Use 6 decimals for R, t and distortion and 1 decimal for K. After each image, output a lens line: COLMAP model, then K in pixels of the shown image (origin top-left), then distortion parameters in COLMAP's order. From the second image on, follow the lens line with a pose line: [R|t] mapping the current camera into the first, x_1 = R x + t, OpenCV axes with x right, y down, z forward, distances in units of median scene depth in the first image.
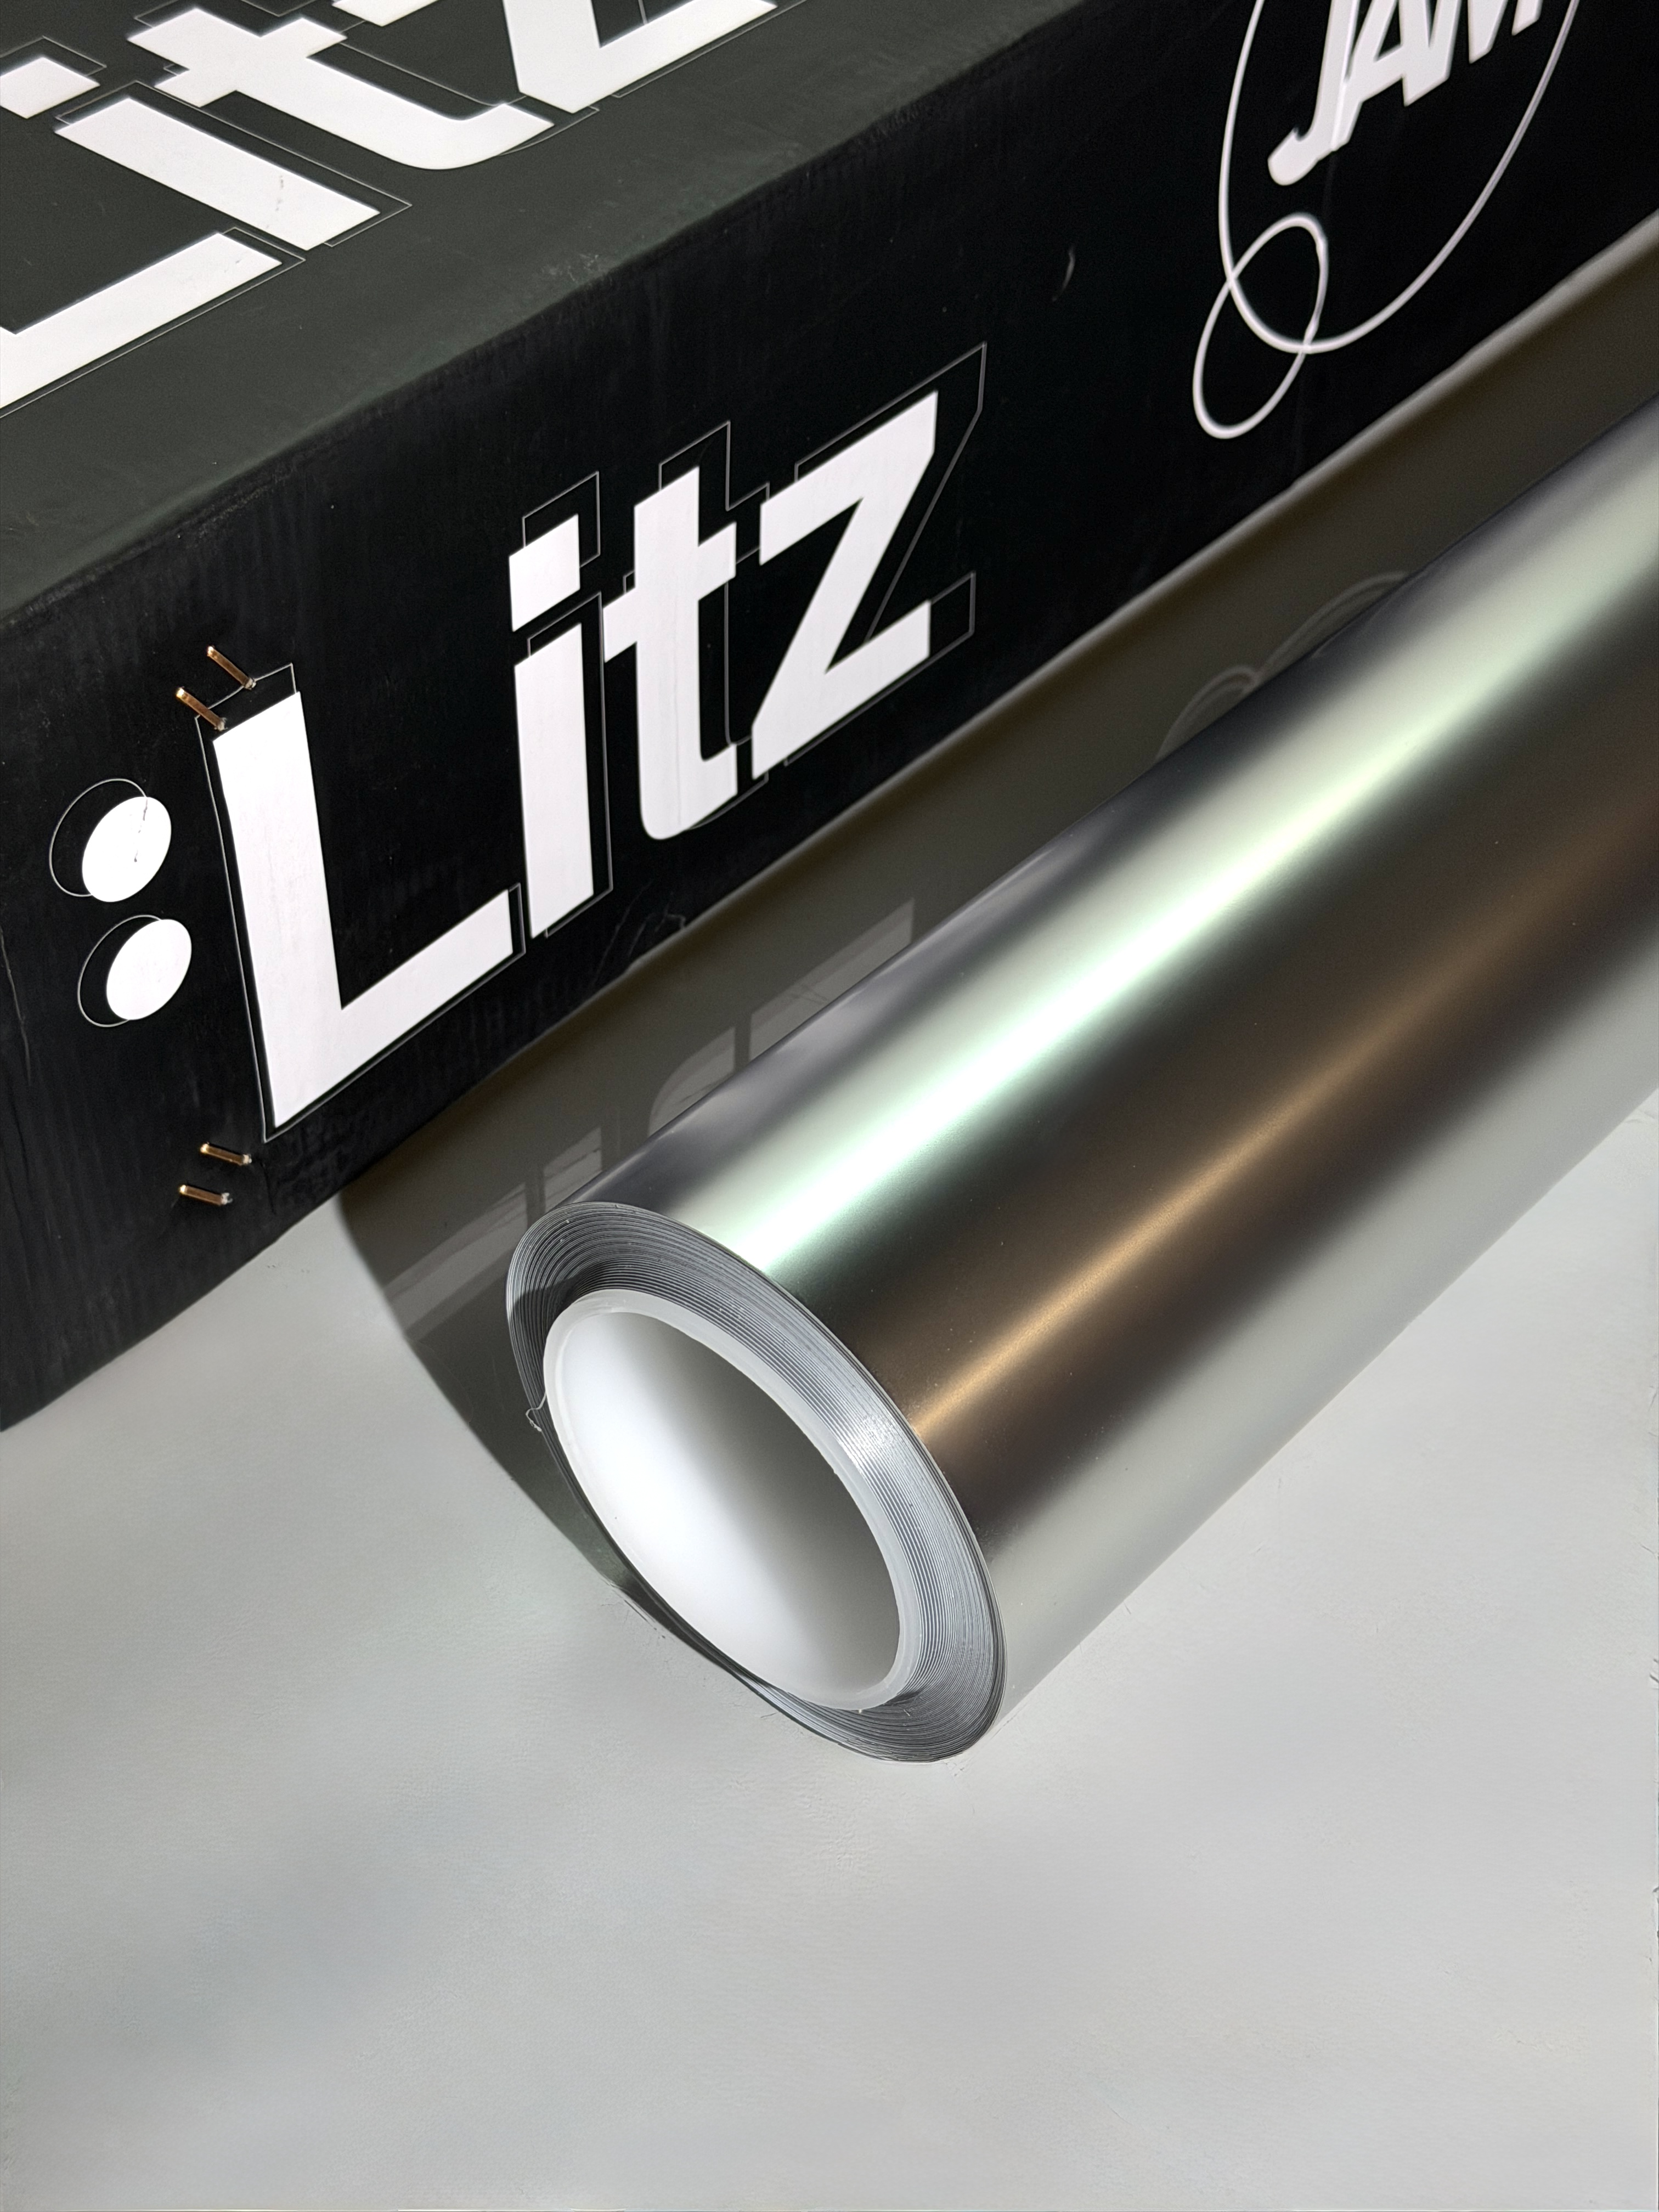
lens RADIAL K [[3120.3, 0, 821.2], [0, 3120.3, 1123.8], [0, 0, 1]] dist [0.088147, 0.000000]
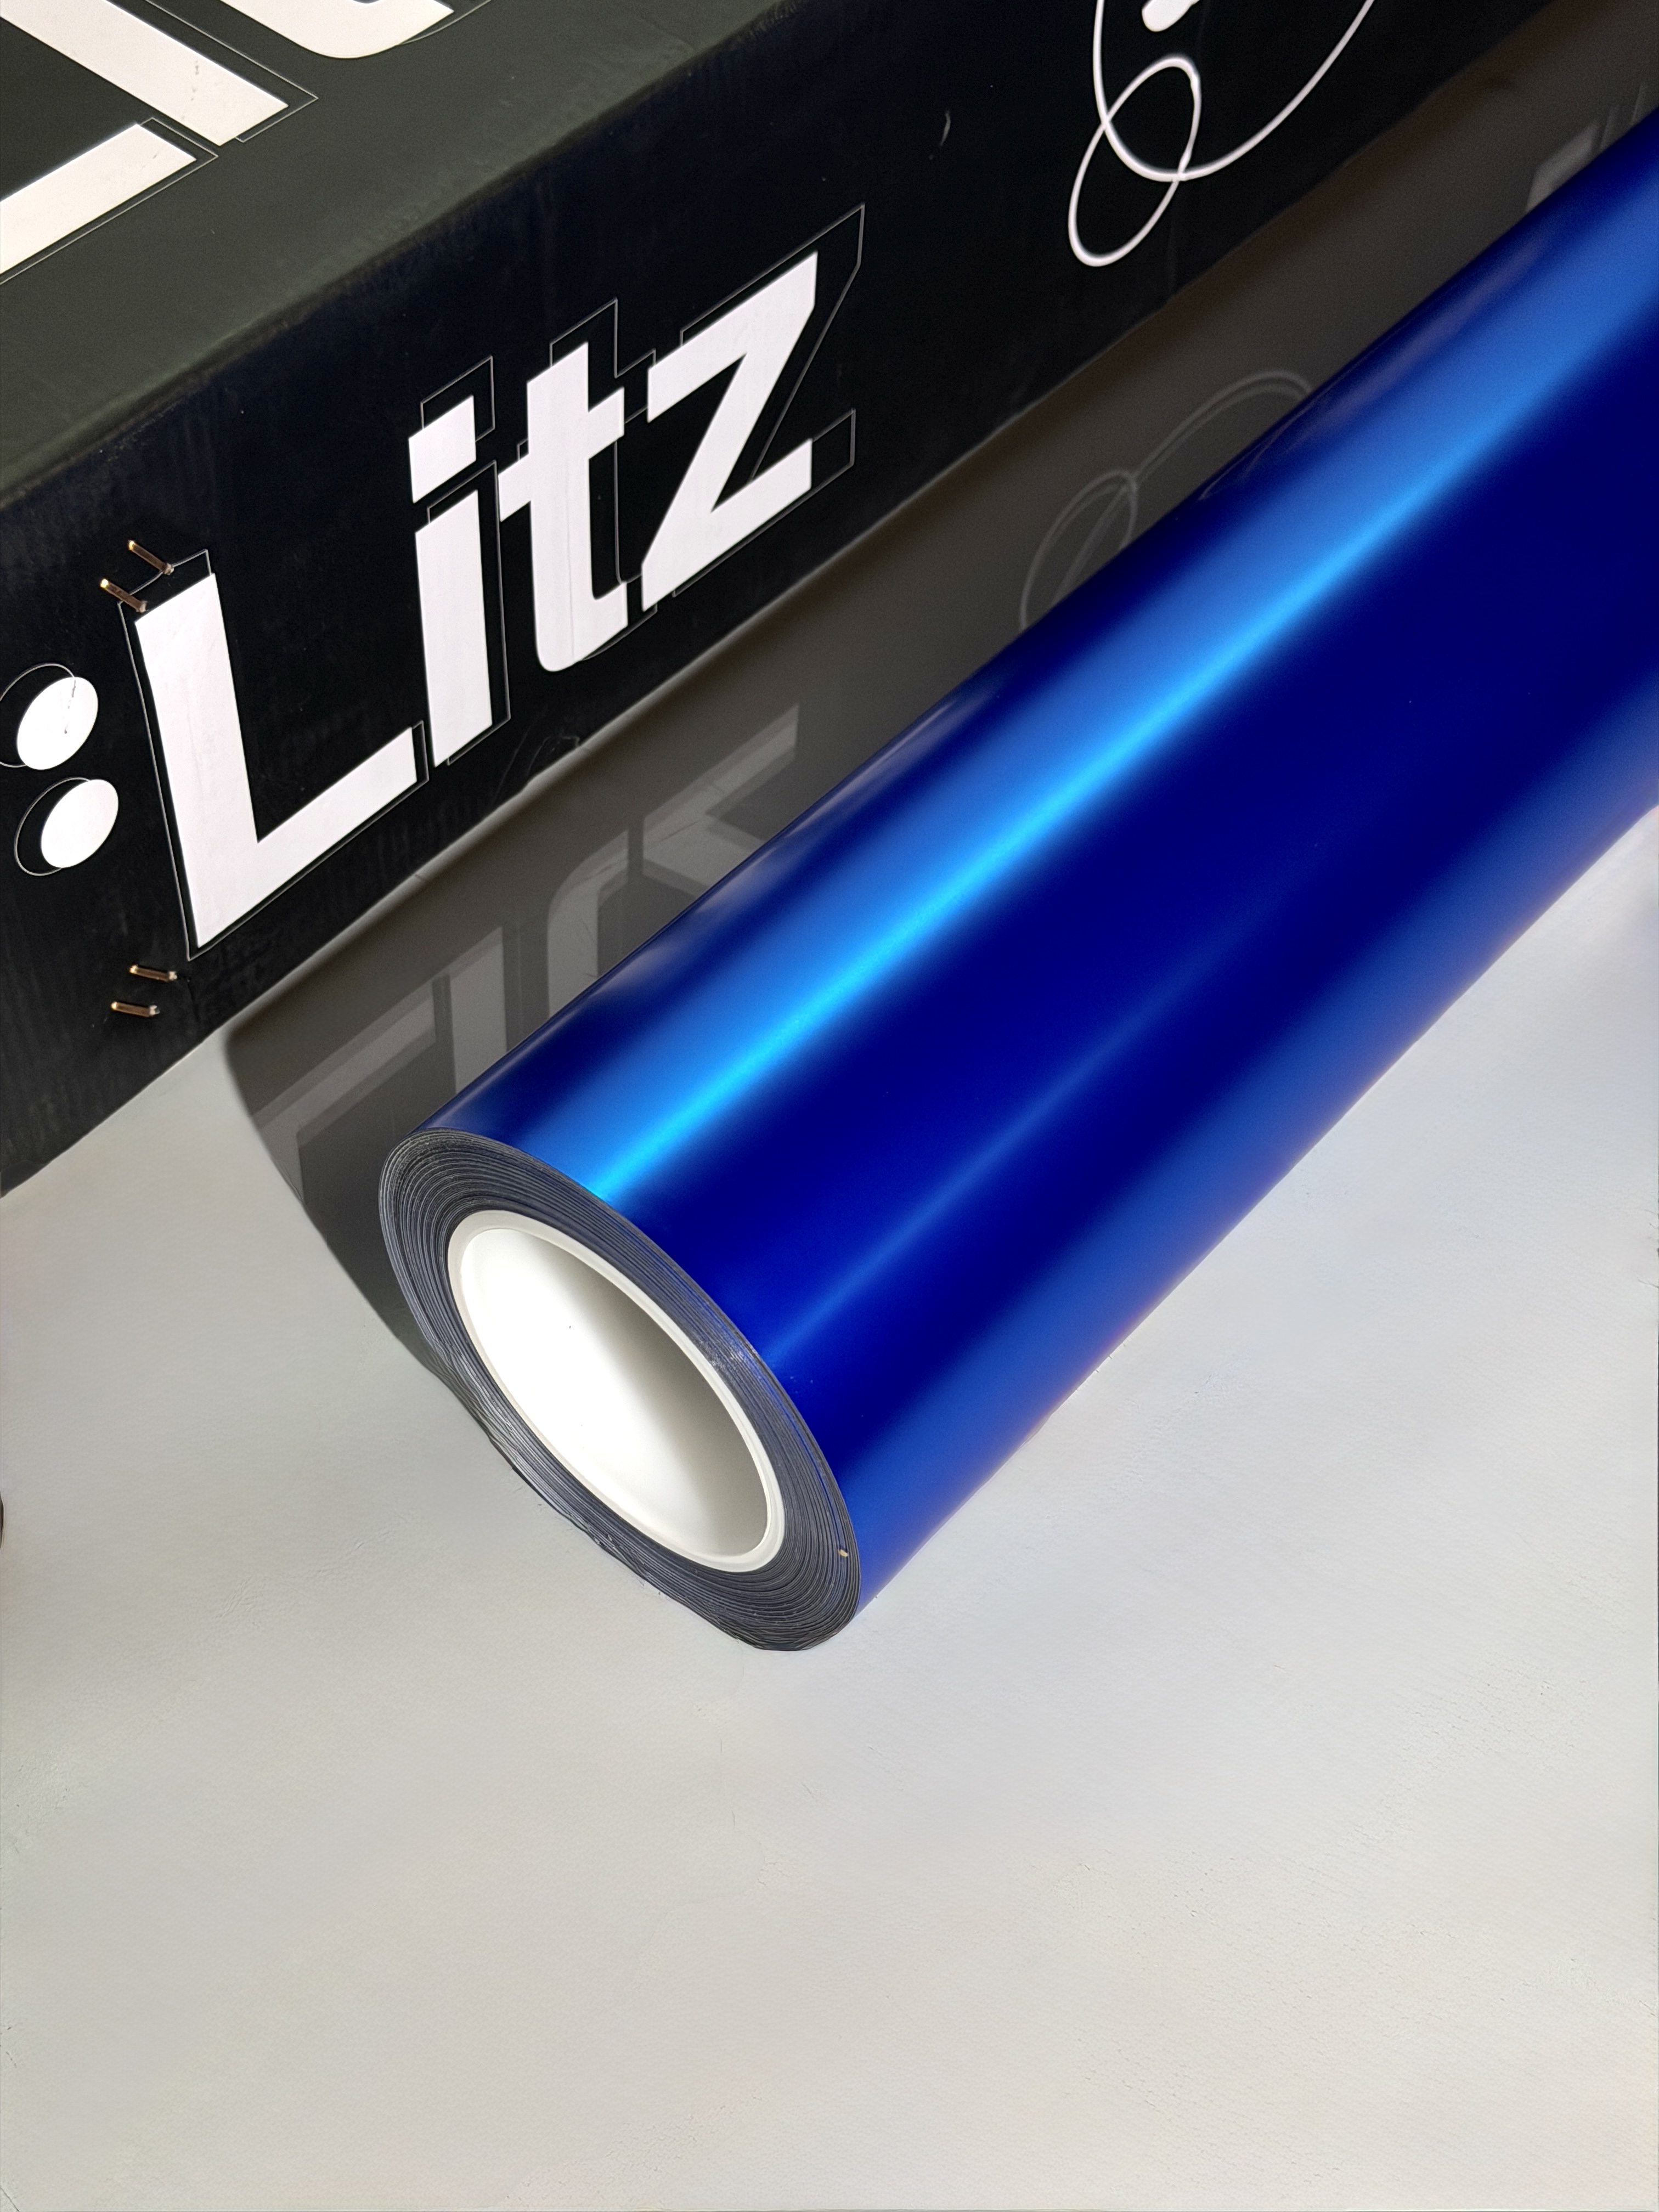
lens RADIAL K [[3120.3, 0, 857.9], [0, 3120.3, 1134.8], [0, 0, 1]] dist [0.088147, 0.000000]
pose [[0.999465, 0.017955, 0.027326, 0.028694], [-0.021456, 0.990782, 0.133759, -0.084115], [-0.024673, -0.134274, 0.990637, -0.108489]]
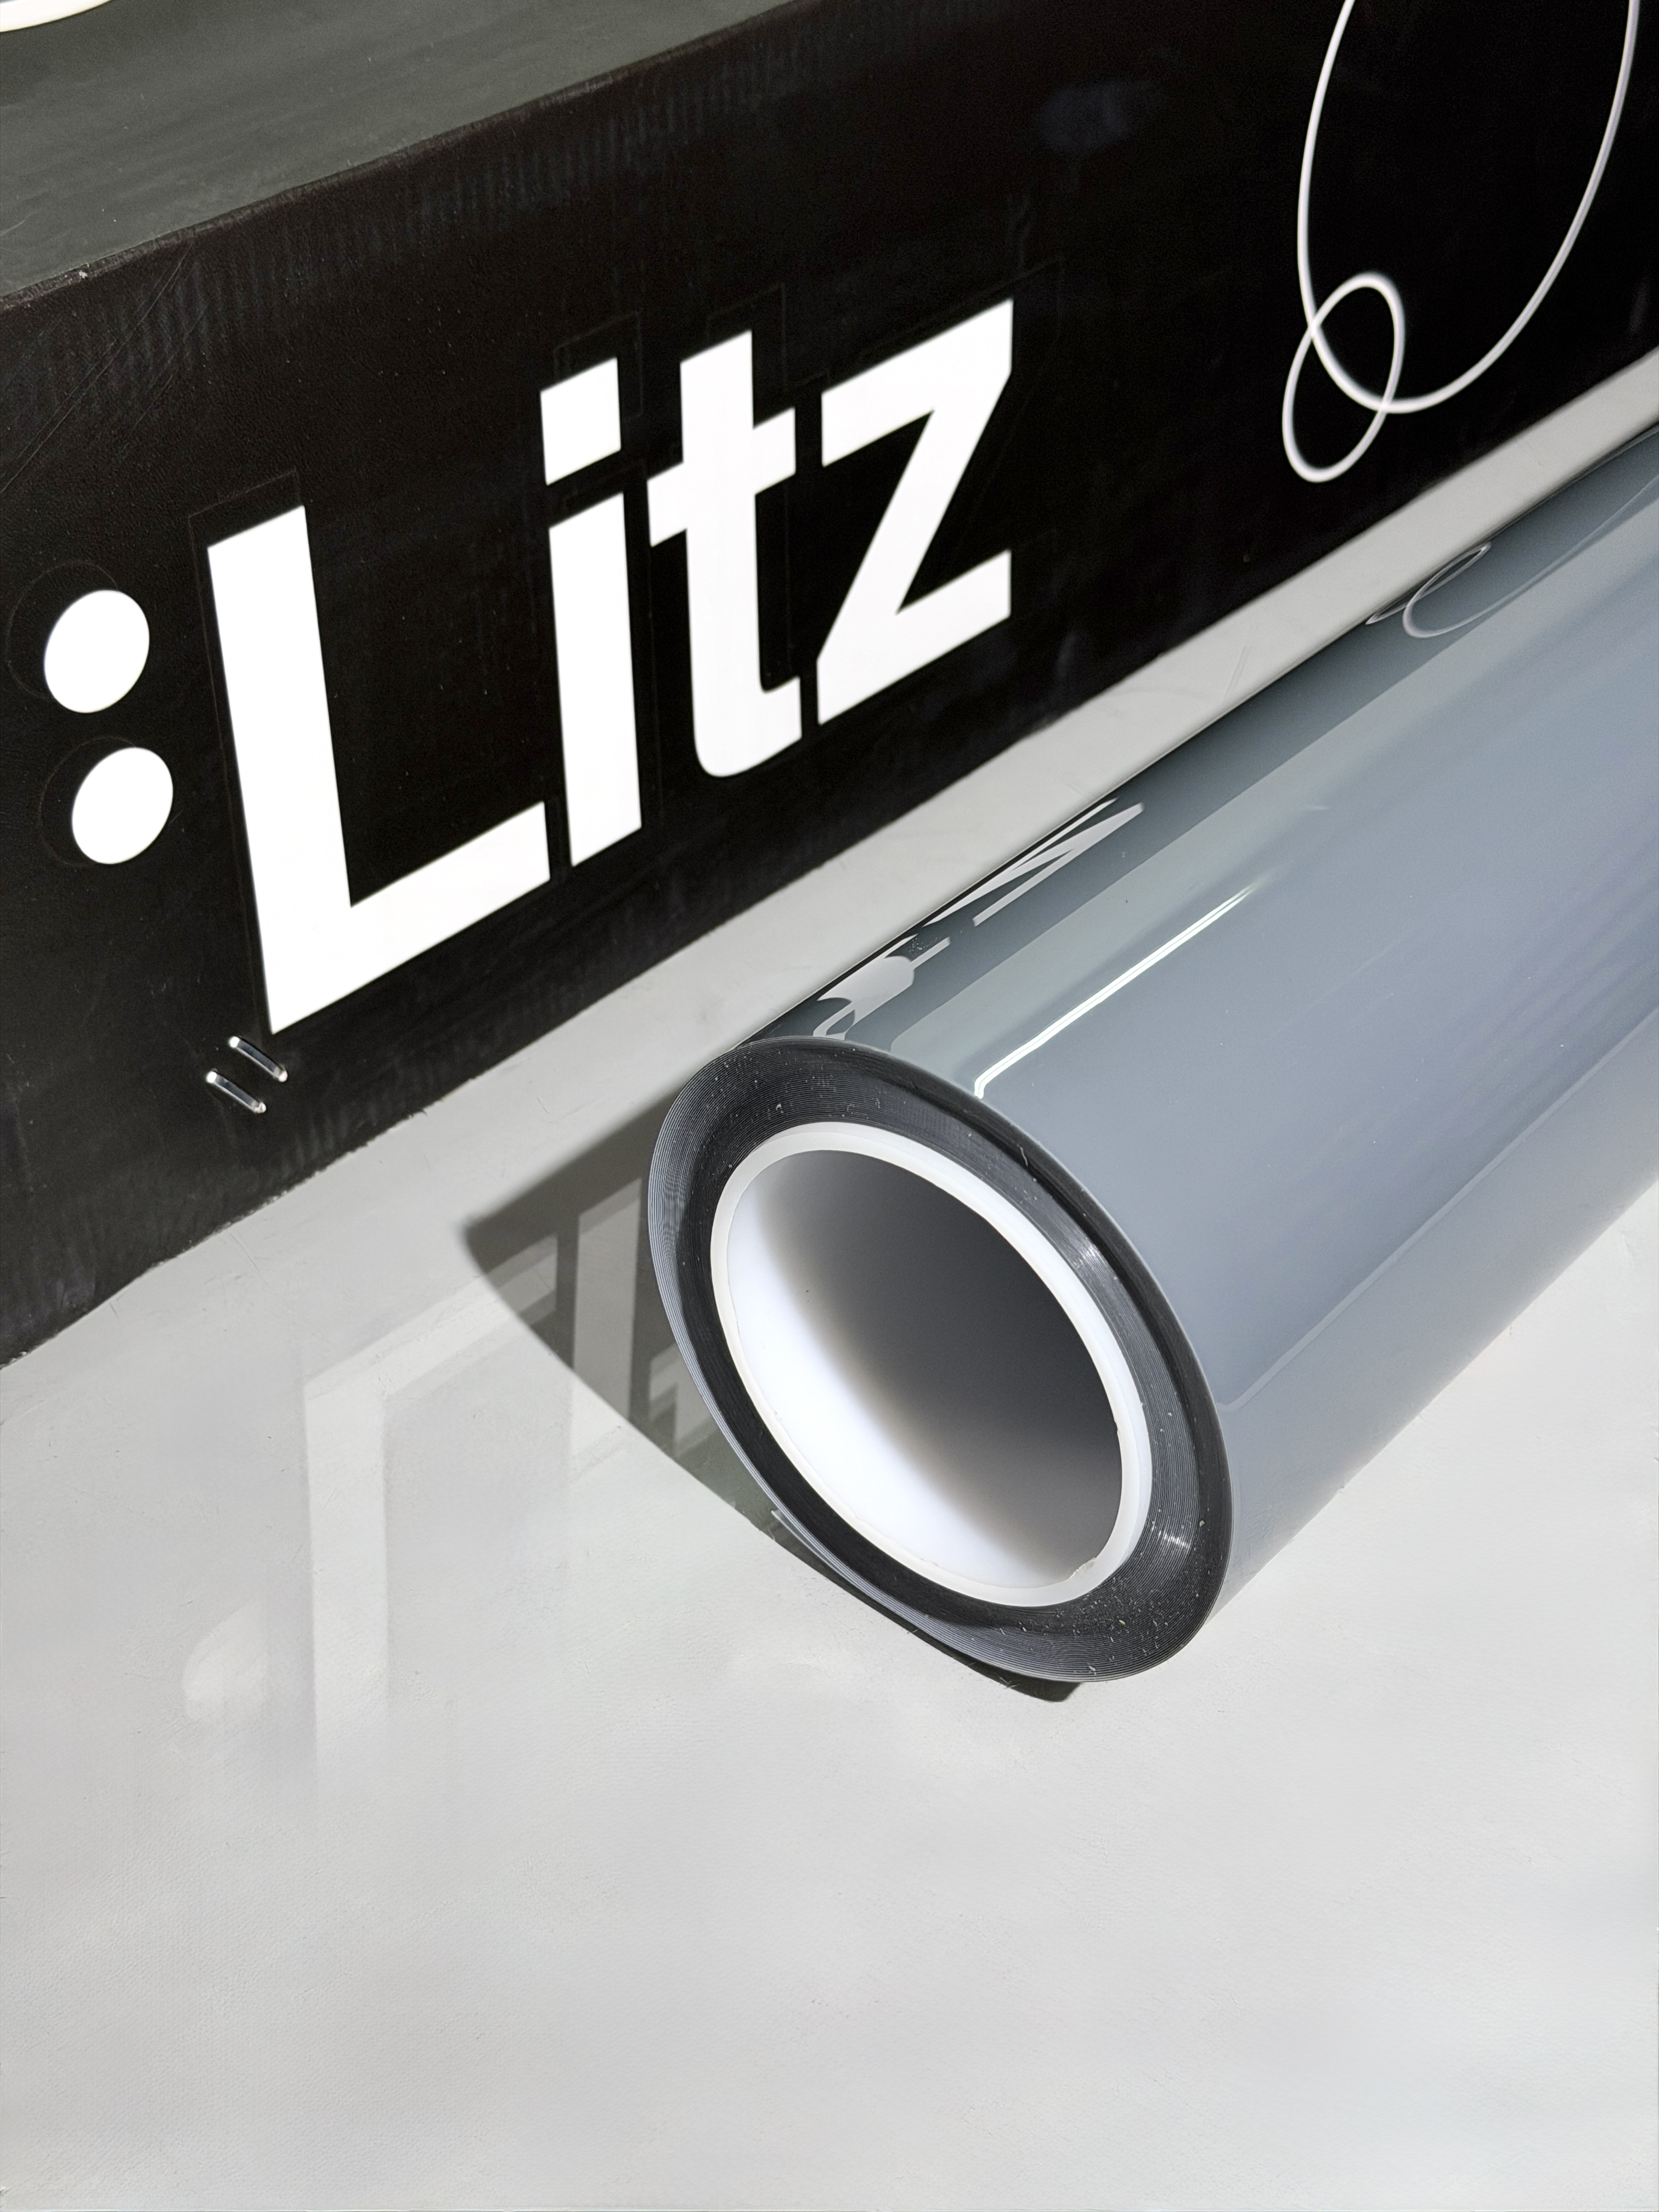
lens RADIAL K [[3120.3, 0, 841.5], [0, 3120.3, 1116.0], [0, 0, 1]] dist [0.088147, 0.000000]
pose [[0.999556, -0.012538, -0.027034, 0.008825], [0.008374, 0.988806, -0.148970, 0.151439], [0.028600, 0.148678, 0.988472, 0.124433]]
